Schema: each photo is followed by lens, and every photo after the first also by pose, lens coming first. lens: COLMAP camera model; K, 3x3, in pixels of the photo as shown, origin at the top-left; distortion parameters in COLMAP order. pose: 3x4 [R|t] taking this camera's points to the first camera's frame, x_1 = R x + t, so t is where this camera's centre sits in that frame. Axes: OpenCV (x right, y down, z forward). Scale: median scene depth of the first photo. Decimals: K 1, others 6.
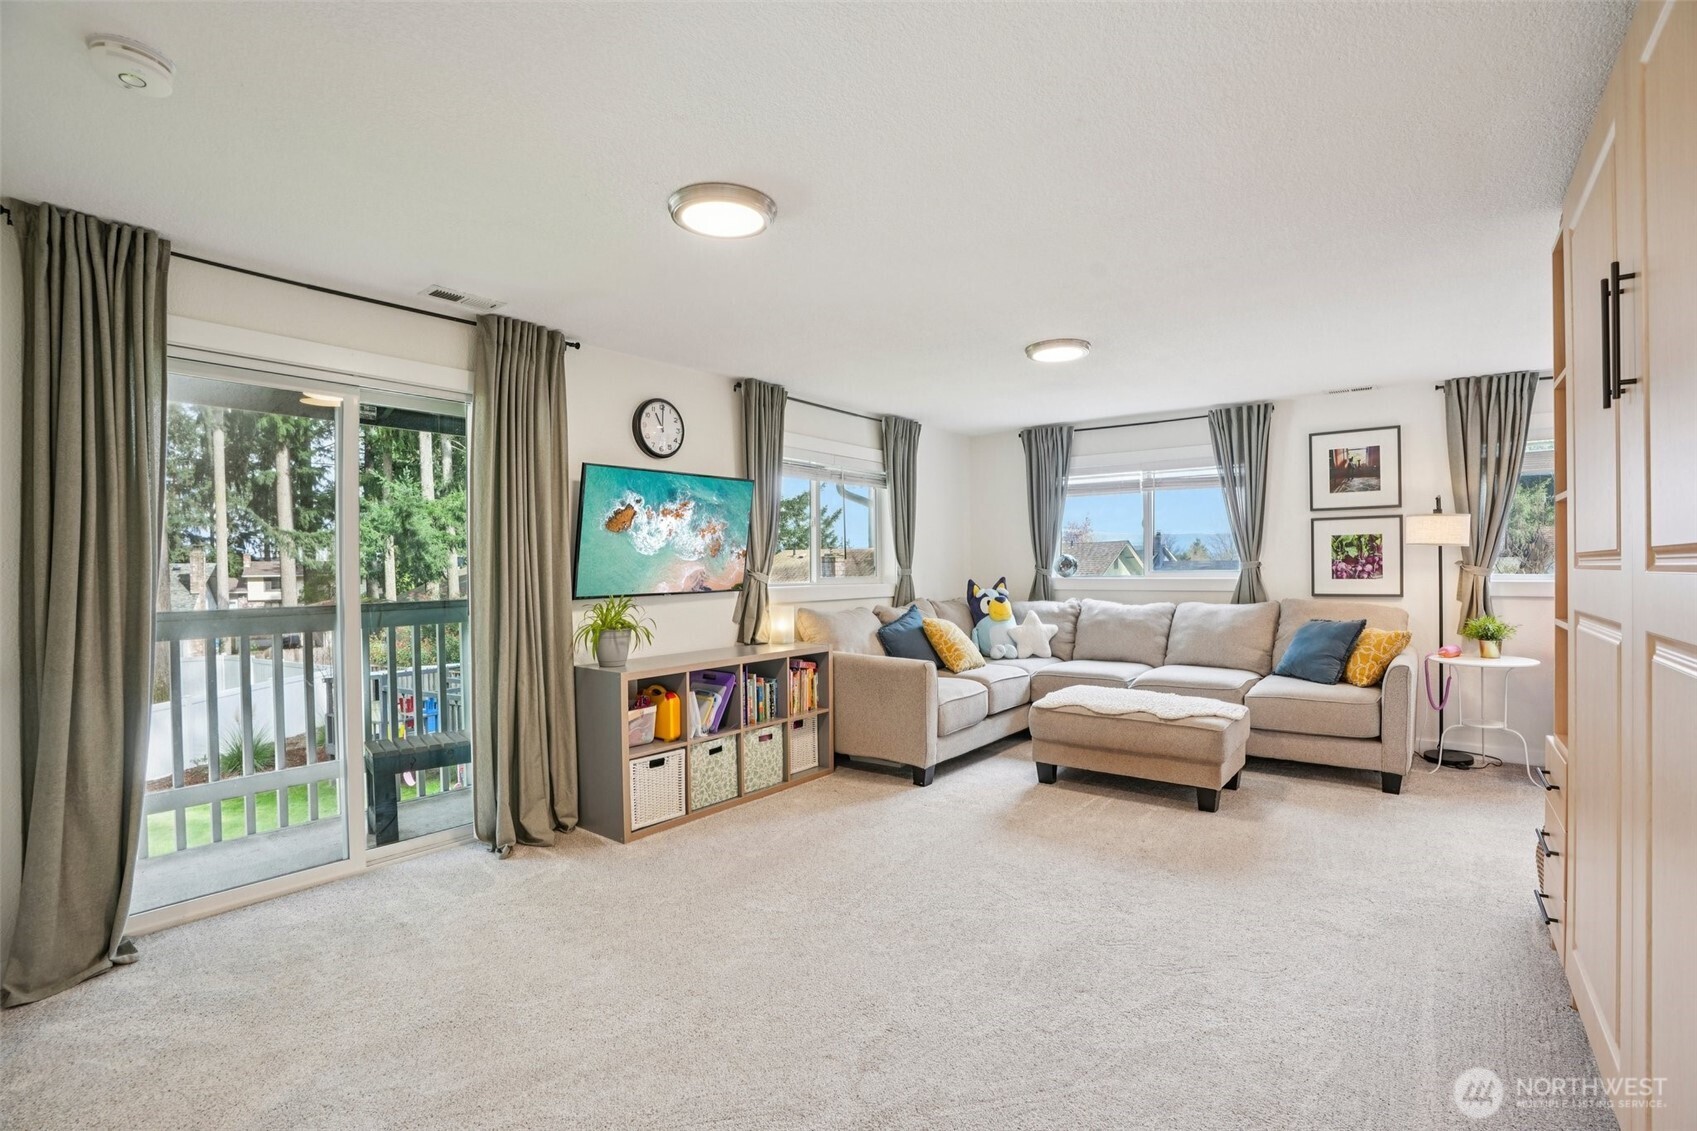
lens RADIAL K [[785.3, 0, 861.9], [0, 785.3, 569.4], [0, 0, 1]] dist [-0.041570, 0.009720]
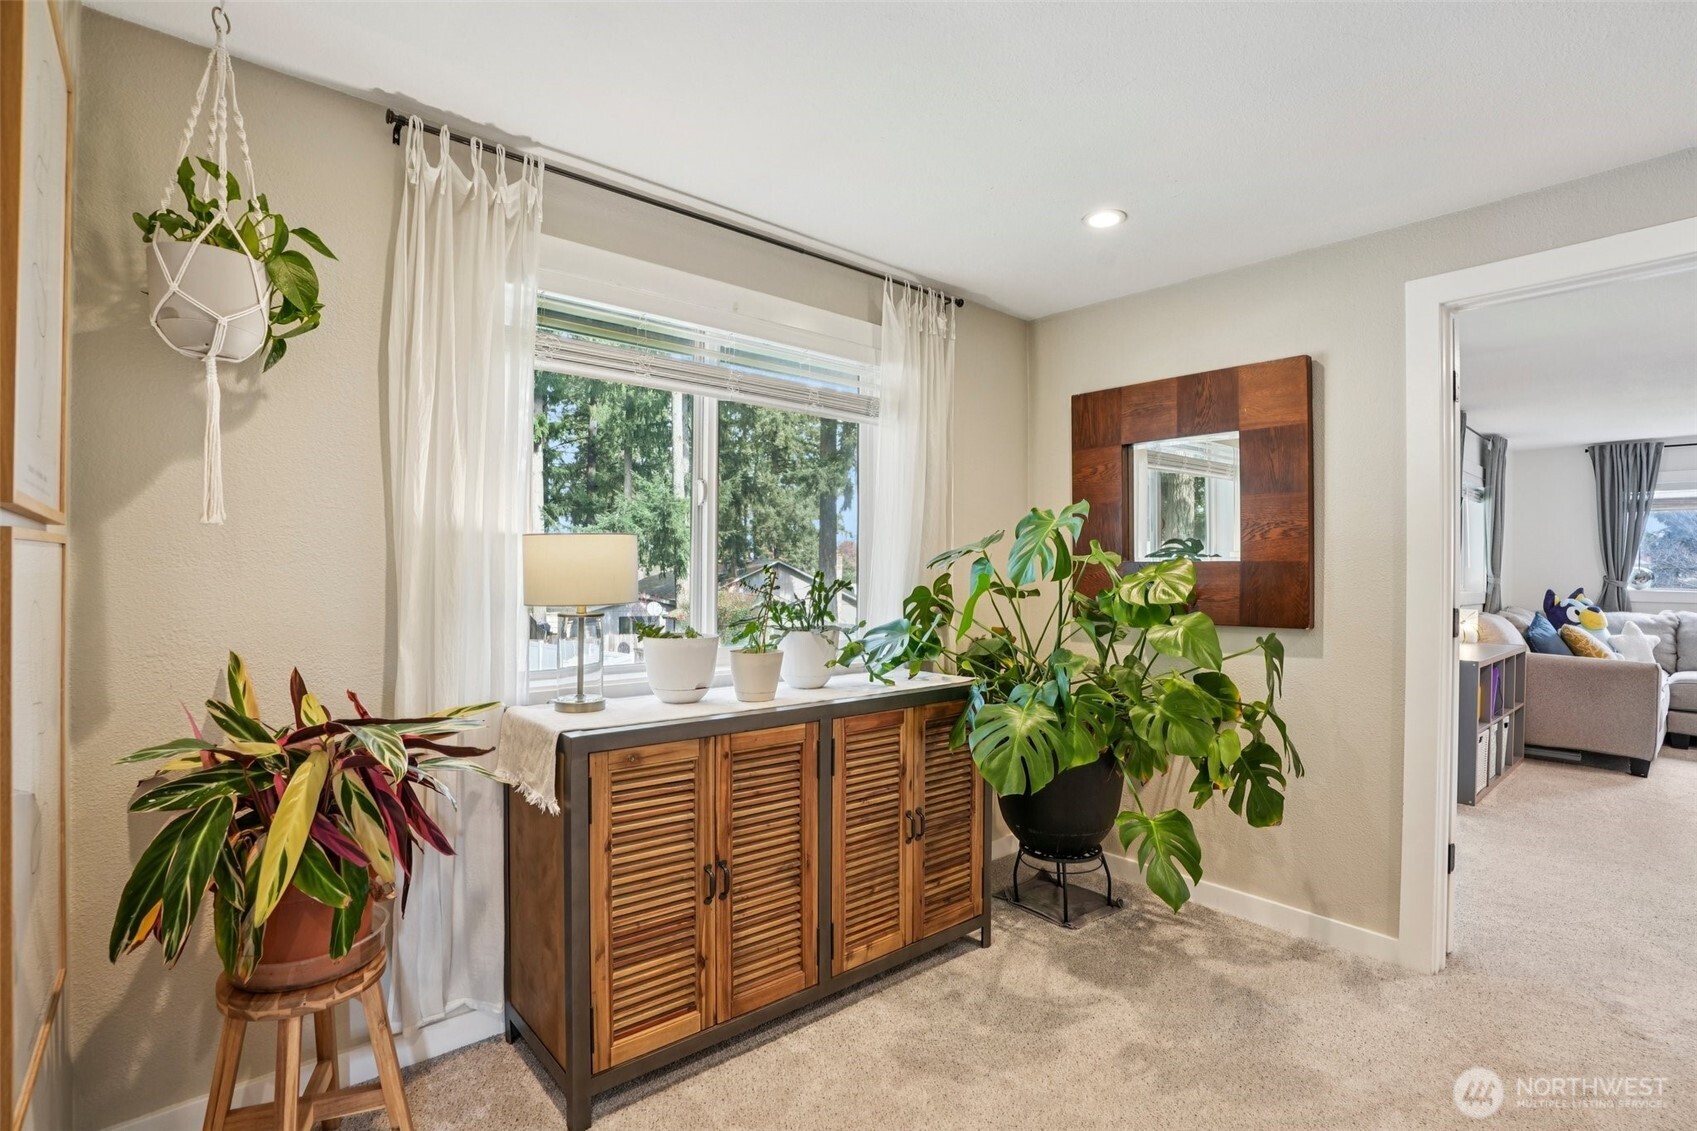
lens RADIAL K [[785.3, 0, 844.9], [0, 785.3, 570.9], [0, 0, 1]] dist [-0.041570, 0.009720]
pose [[0.979248, 0.021988, -0.201471, -0.699074], [-0.022018, 0.999755, 0.002092, 0.008058], [0.201468, 0.002388, 0.979492, -0.224042]]
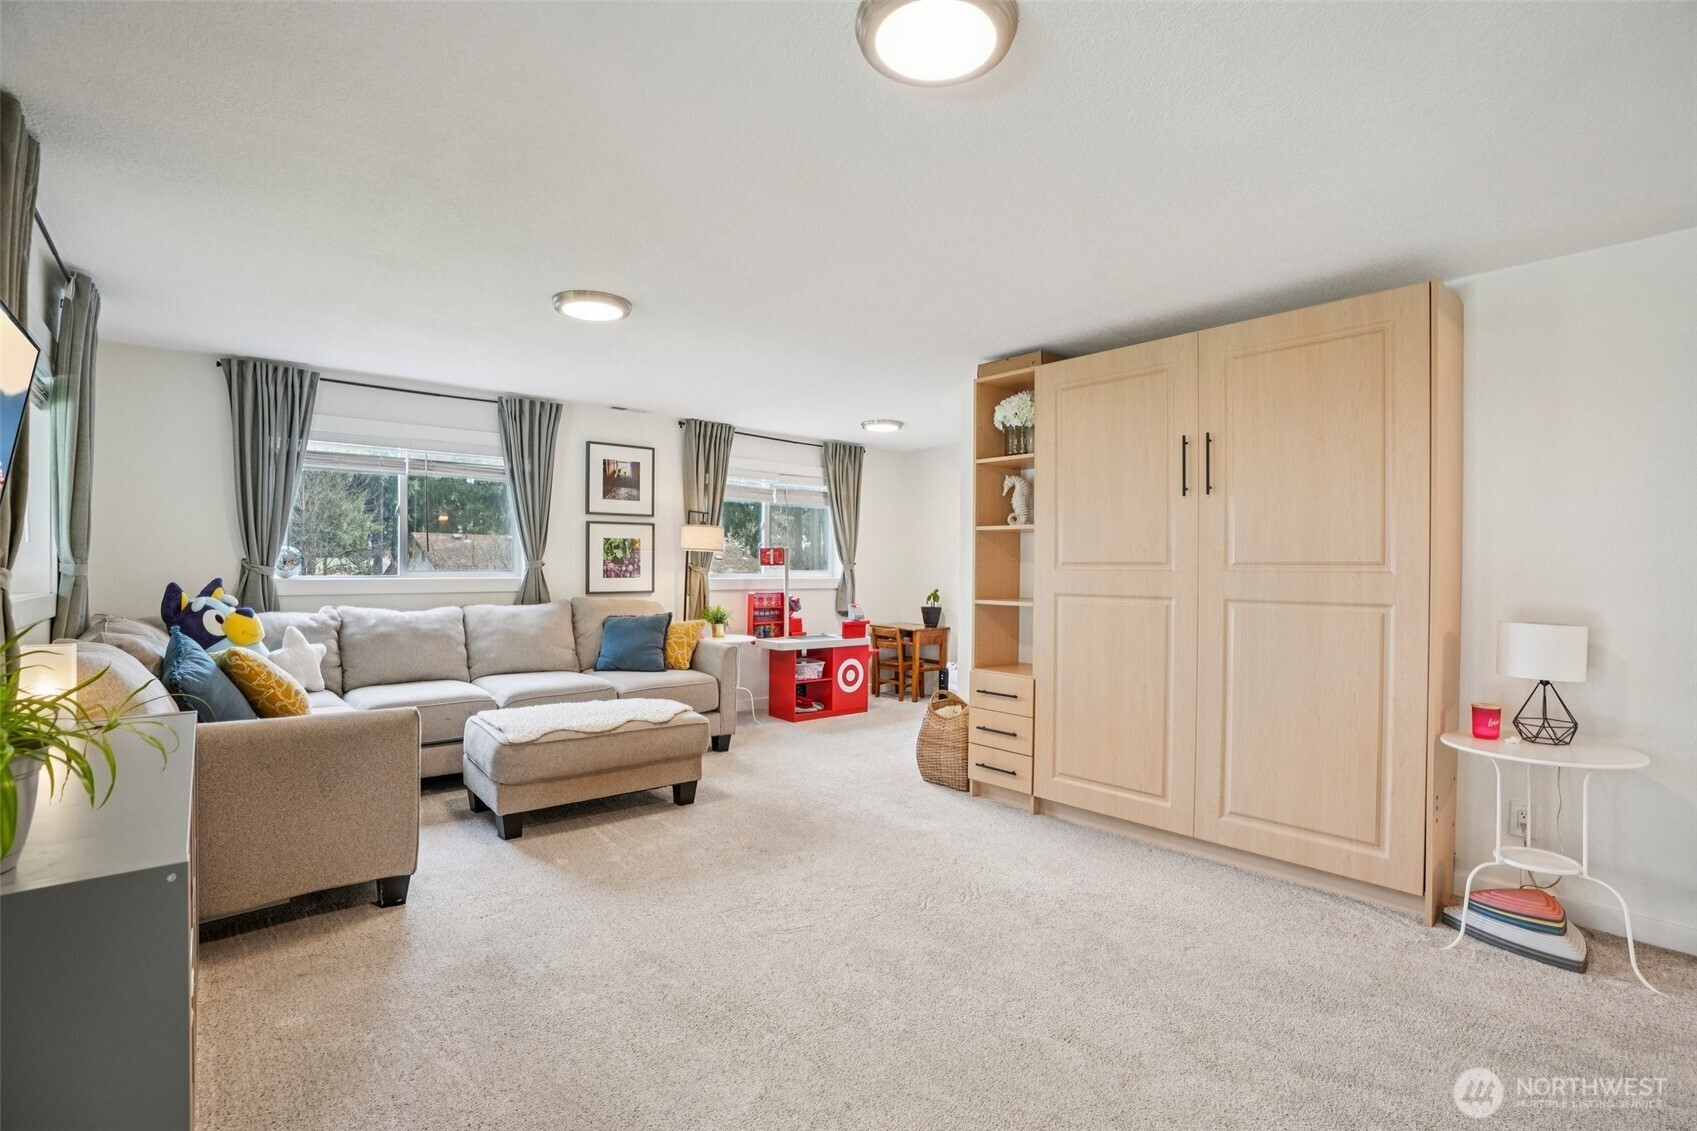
lens RADIAL K [[785.3, 0, 856.2], [0, 785.3, 559.6], [0, 0, 1]] dist [-0.041570, 0.009720]
pose [[0.206258, 0.015088, 0.978381, -0.404072], [-0.006048, 0.999882, -0.014144, 0.000126], [-0.978479, -0.002999, 0.206325, 0.433841]]
